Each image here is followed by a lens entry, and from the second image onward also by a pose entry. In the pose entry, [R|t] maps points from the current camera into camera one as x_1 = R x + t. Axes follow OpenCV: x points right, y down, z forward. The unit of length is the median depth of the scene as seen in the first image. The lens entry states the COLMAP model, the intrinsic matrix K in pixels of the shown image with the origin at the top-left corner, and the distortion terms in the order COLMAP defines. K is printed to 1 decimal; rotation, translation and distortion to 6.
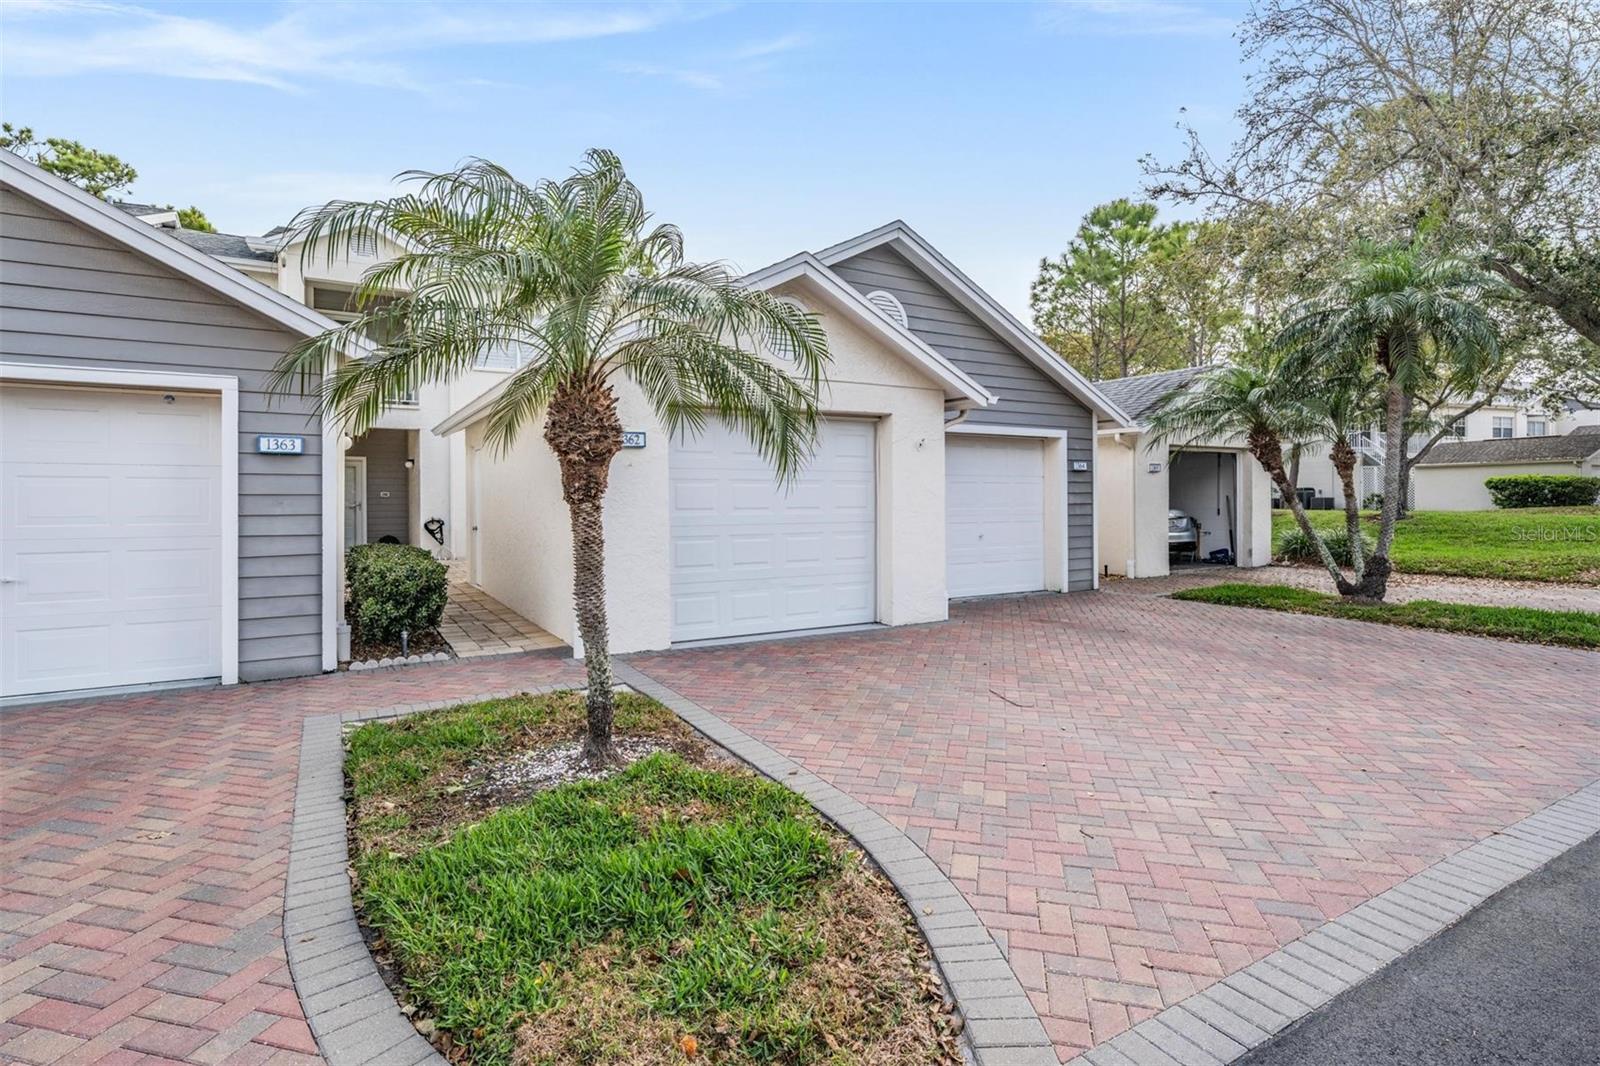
lens RADIAL K [[748.8, 0, 773.2], [0, 748.8, 498.9], [0, 0, 1]] dist [0.005514, -0.001610]
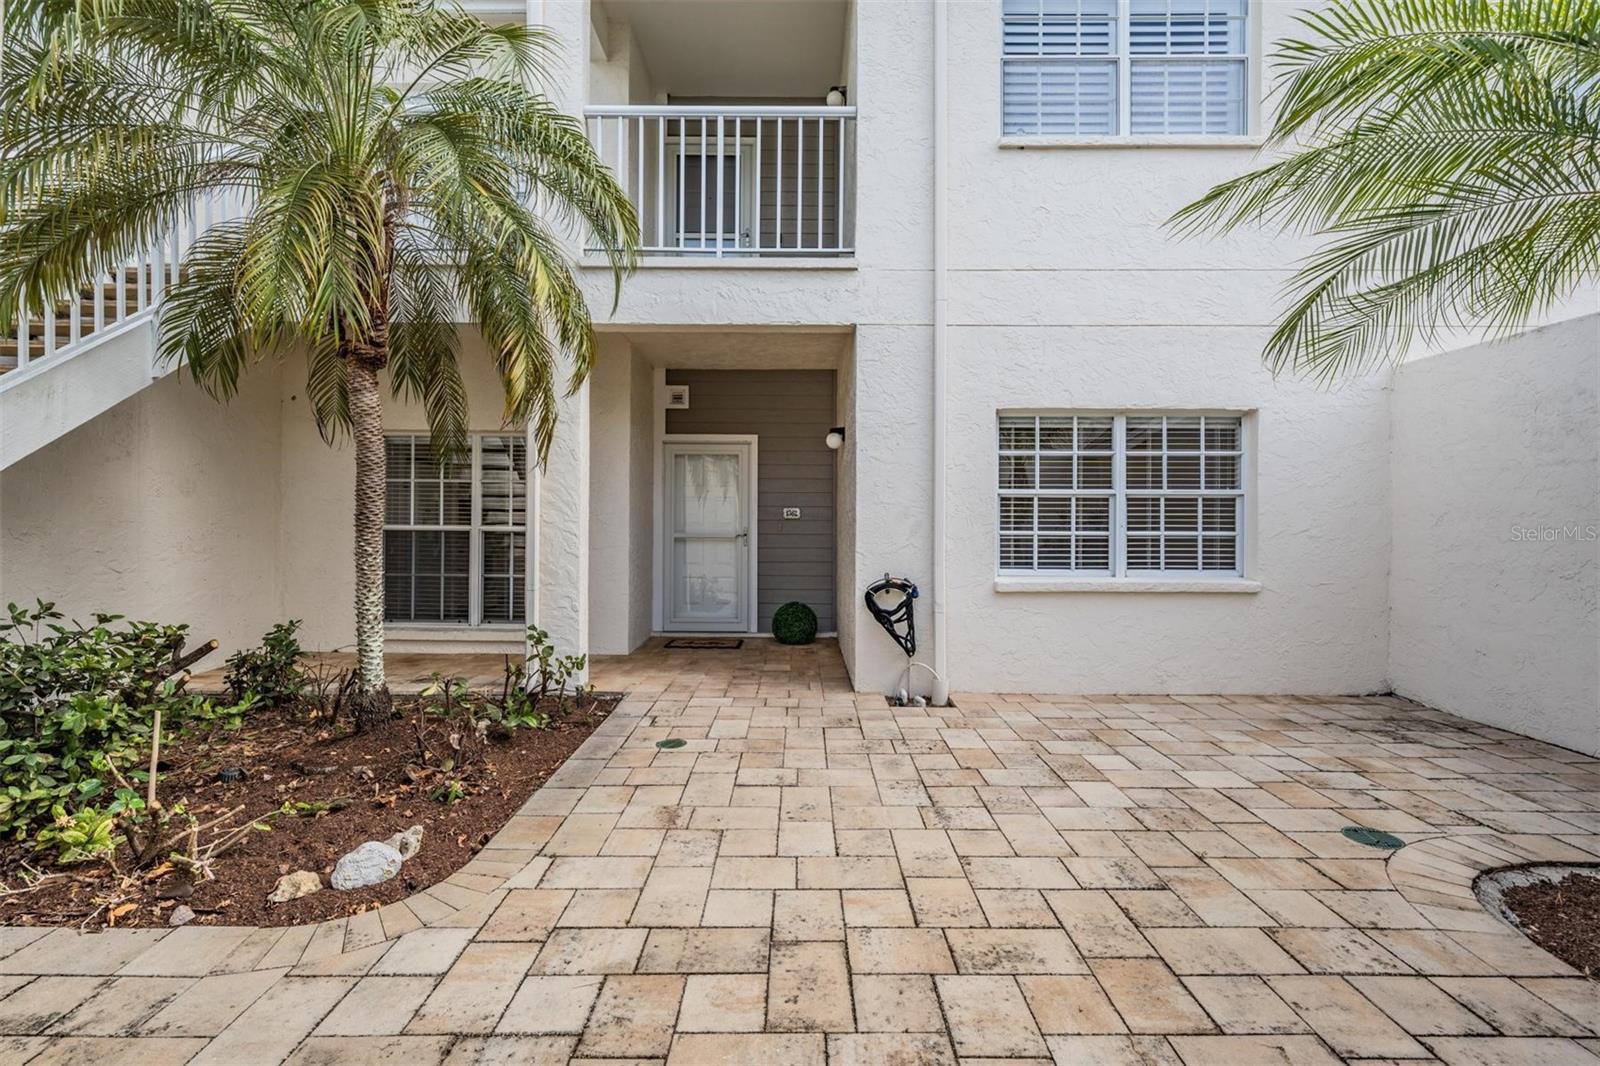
lens RADIAL K [[724.4, 0, 801.9], [0, 724.4, 528.0], [0, 0, 1]] dist [0.004918, -0.002343]
pose [[0.863163, 0.008923, -0.504846, -0.316128], [-0.007803, 0.999960, 0.004332, 0.001175], [0.504864, 0.000200, 0.863199, 0.683365]]
